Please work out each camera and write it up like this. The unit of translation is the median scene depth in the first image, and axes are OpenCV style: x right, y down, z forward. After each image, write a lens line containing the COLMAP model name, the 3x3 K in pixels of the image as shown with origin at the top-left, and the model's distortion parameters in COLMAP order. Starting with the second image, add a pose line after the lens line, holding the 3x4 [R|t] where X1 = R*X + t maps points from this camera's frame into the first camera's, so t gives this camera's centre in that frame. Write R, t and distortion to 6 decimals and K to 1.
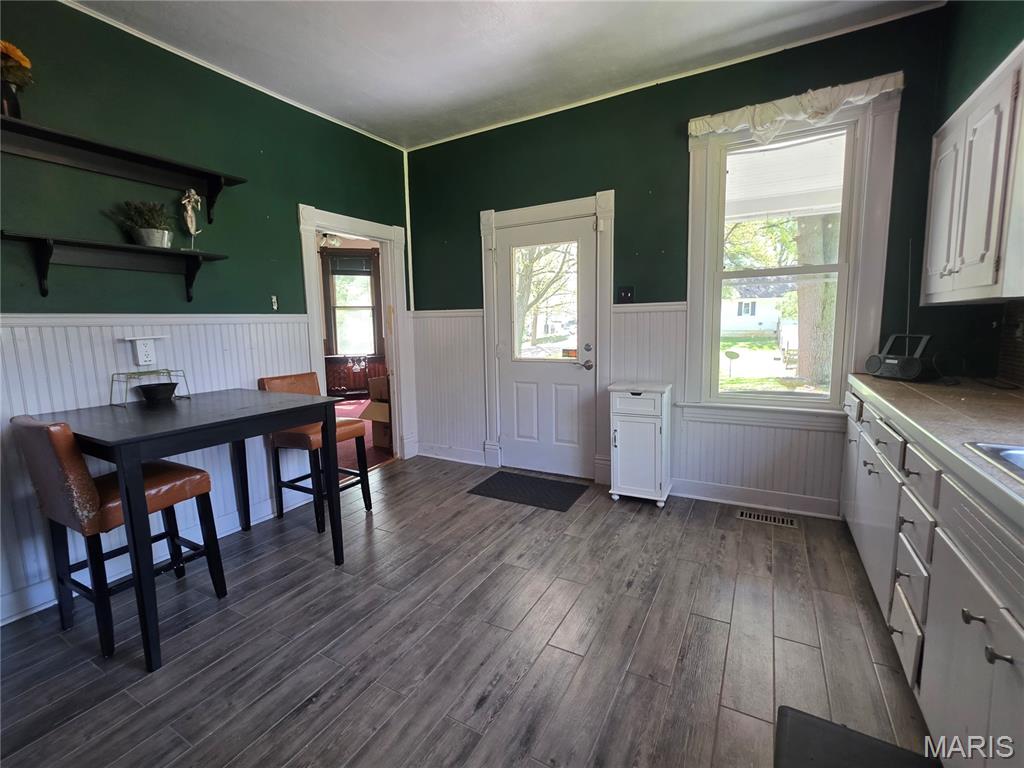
lens RADIAL K [[458.0, 0, 506.0], [0, 458.0, 380.6], [0, 0, 1]] dist [0.002006, 0.000538]
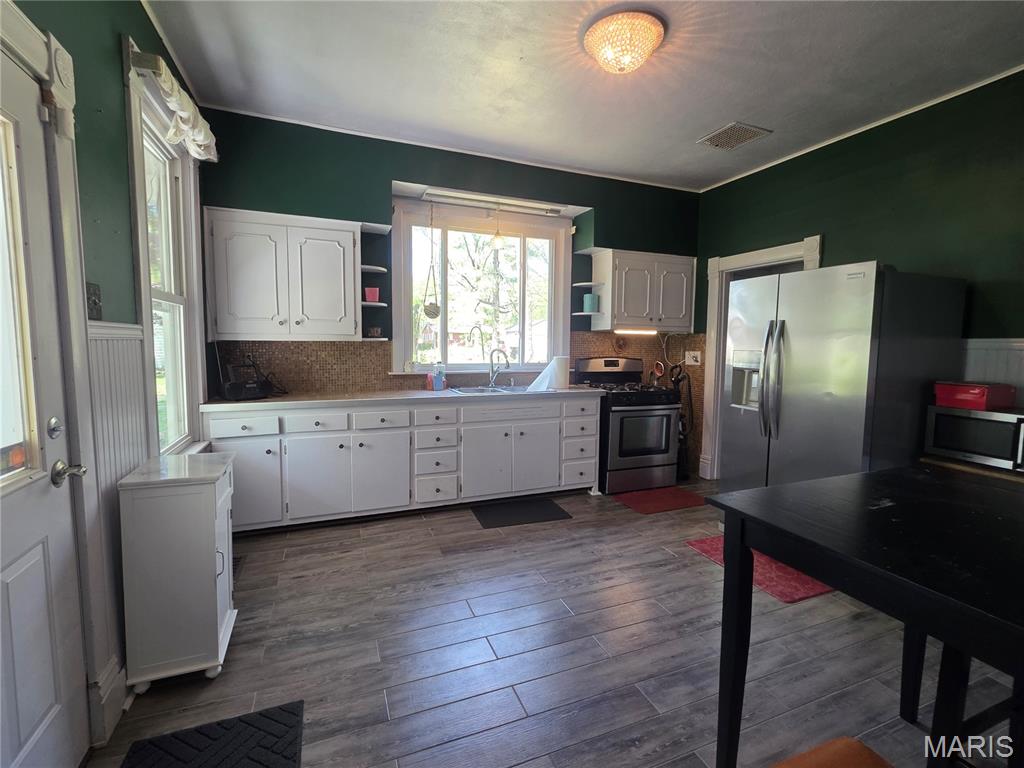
lens RADIAL K [[458.0, 0, 508.5], [0, 458.0, 381.9], [0, 0, 1]] dist [0.002006, 0.000538]
pose [[-0.782871, -0.037269, 0.621067, -0.449897], [0.089310, 0.981136, 0.171455, -0.184637], [-0.615741, 0.189695, -0.764774, 1.370697]]
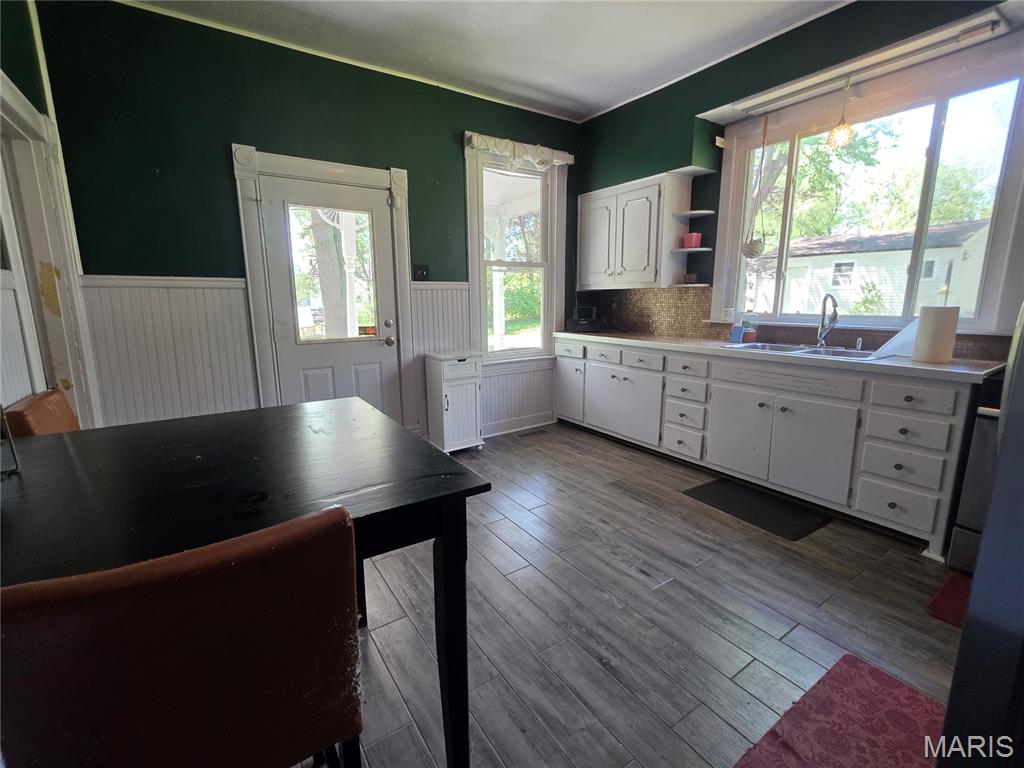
lens RADIAL K [[458.0, 0, 508.8], [0, 458.0, 382.4], [0, 0, 1]] dist [0.002006, 0.000538]
pose [[0.446810, -0.146802, 0.882502, -0.788520], [0.111087, 0.987915, 0.108094, -0.031672], [-0.887705, 0.049737, 0.457718, 0.410921]]
